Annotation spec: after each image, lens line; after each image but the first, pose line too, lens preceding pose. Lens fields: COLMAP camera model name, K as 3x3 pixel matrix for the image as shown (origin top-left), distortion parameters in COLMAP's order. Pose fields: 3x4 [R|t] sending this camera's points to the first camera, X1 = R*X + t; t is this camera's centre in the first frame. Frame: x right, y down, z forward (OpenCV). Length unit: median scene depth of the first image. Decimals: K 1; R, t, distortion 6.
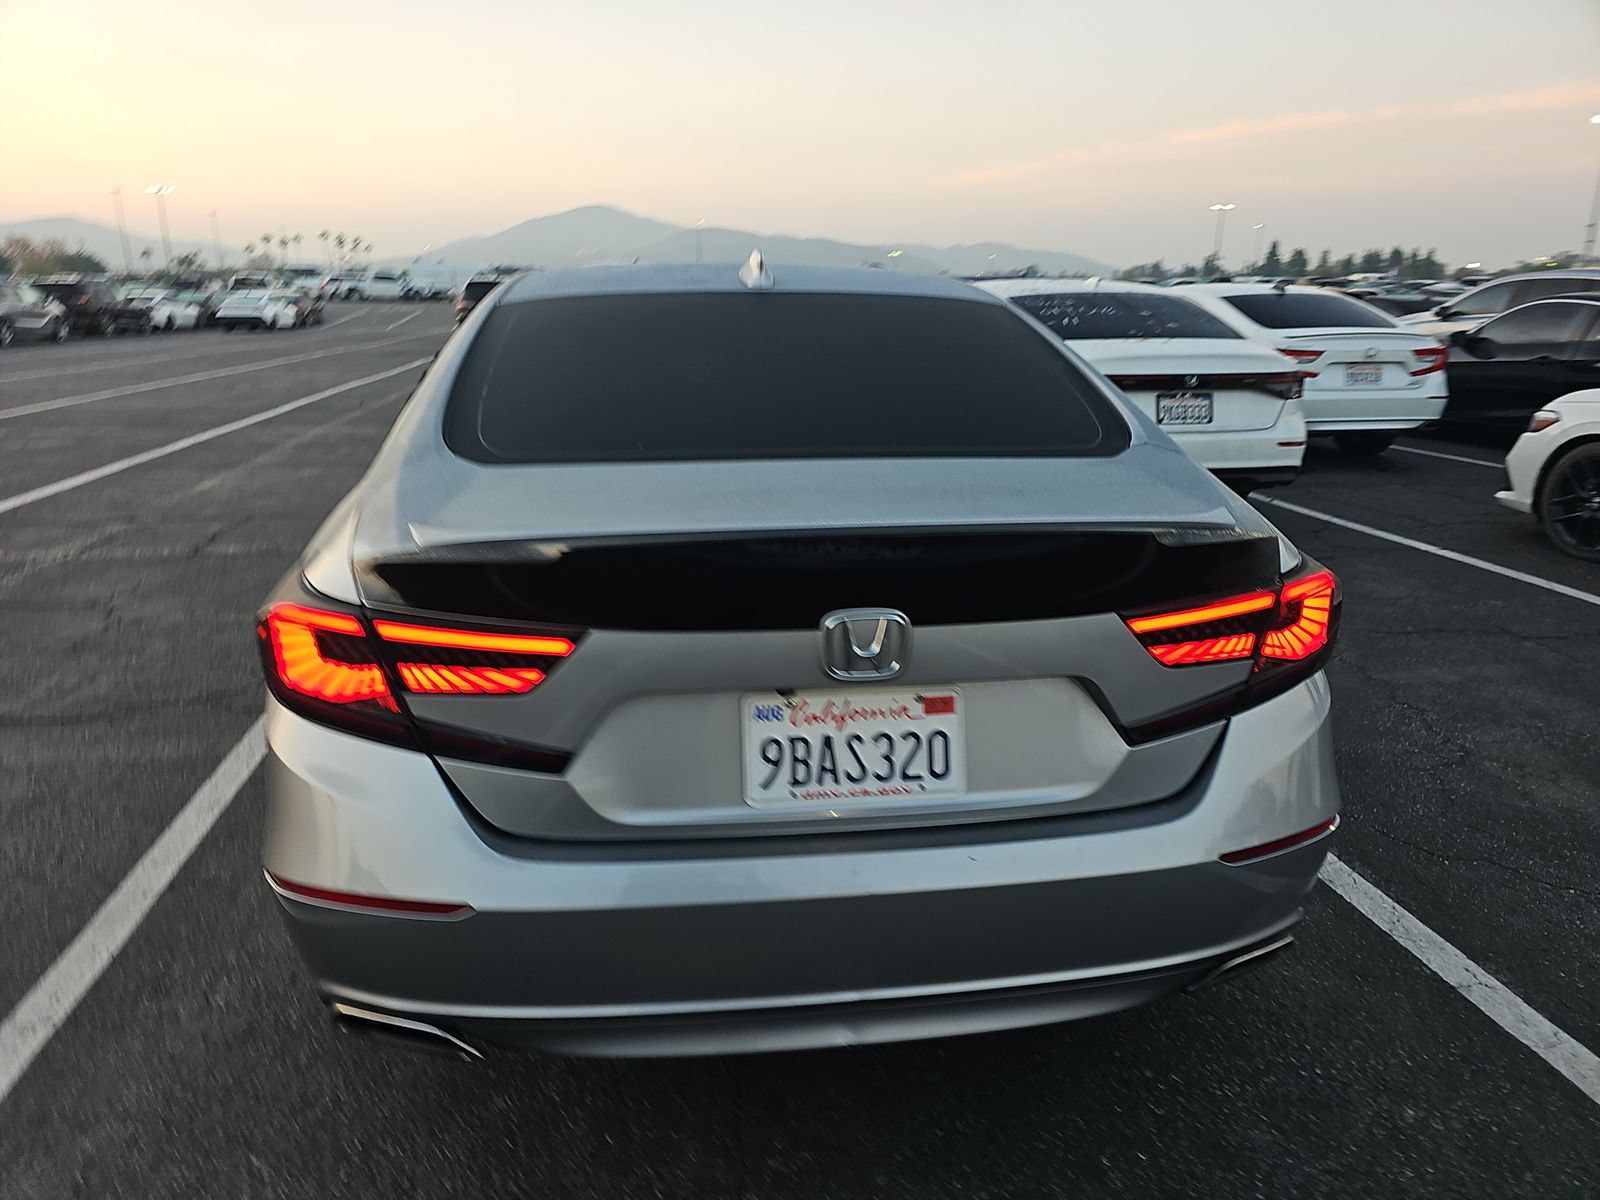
lens RADIAL K [[1072.8, 0, 807.2], [0, 1072.8, 591.9], [0, 0, 1]] dist [0.060137, -0.054359]
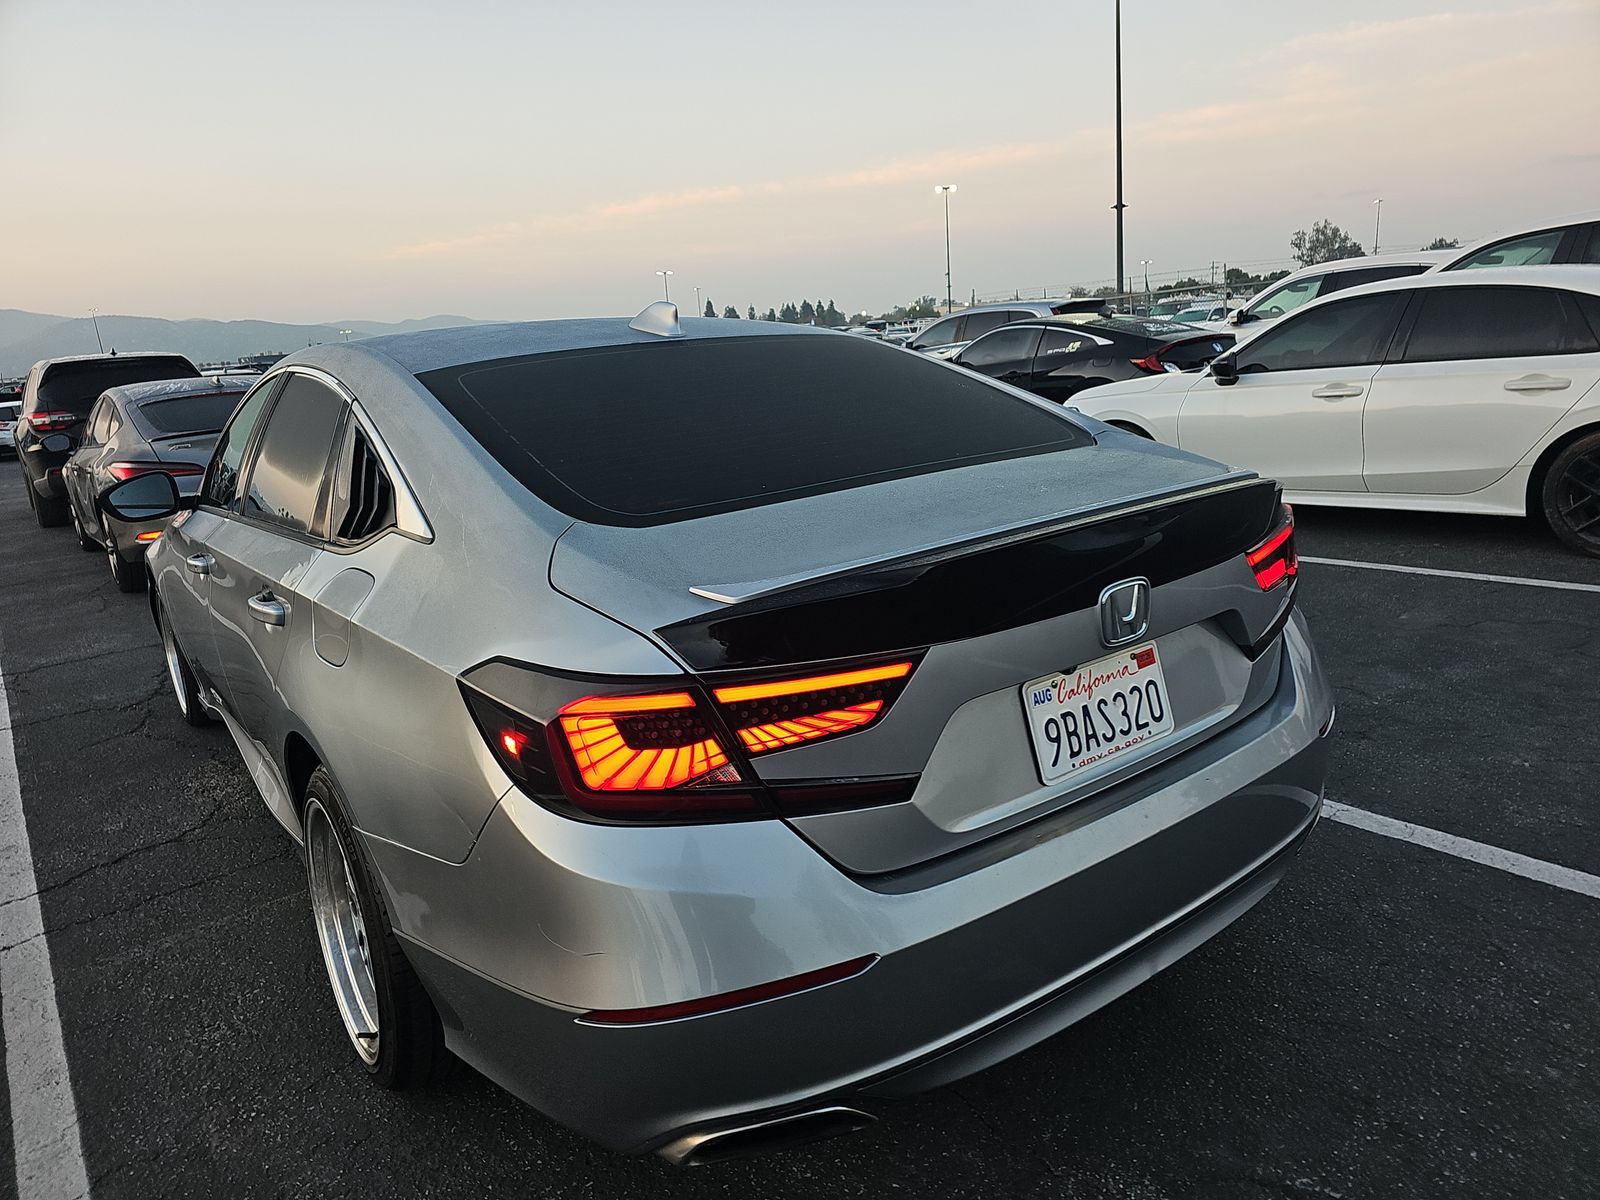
lens RADIAL K [[1064.5, 0, 824.0], [0, 1064.5, 578.4], [0, 0, 1]] dist [0.047276, -0.045914]
pose [[0.872226, -0.173242, 0.457393, -0.687214], [0.203248, 0.978983, -0.016784, -0.028549], [-0.444873, 0.107604, 0.889106, 0.135346]]
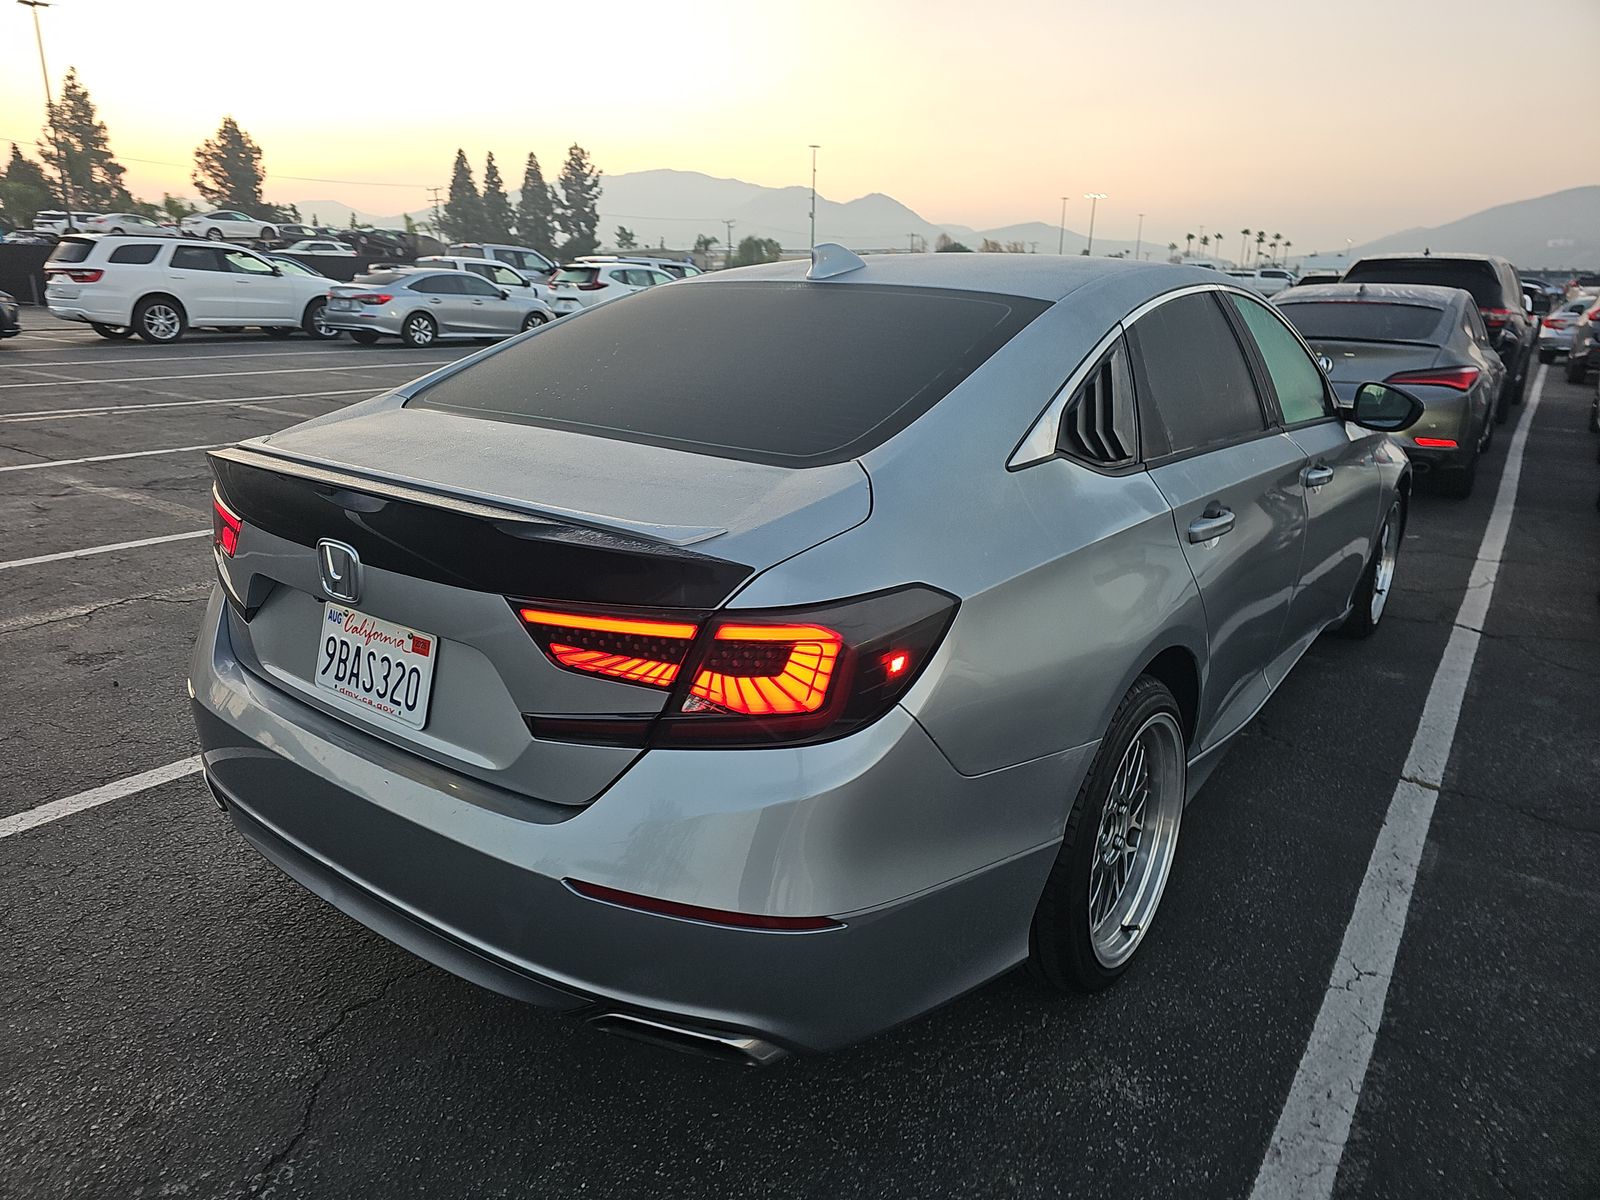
lens RADIAL K [[1072.8, 0, 807.2], [0, 1072.8, 591.9], [0, 0, 1]] dist [0.060137, -0.054359]
pose [[0.709119, 0.205916, -0.674350, 1.160938], [-0.203694, 0.975453, 0.083664, -0.125487], [0.675025, 0.078033, 0.733657, 0.451295]]
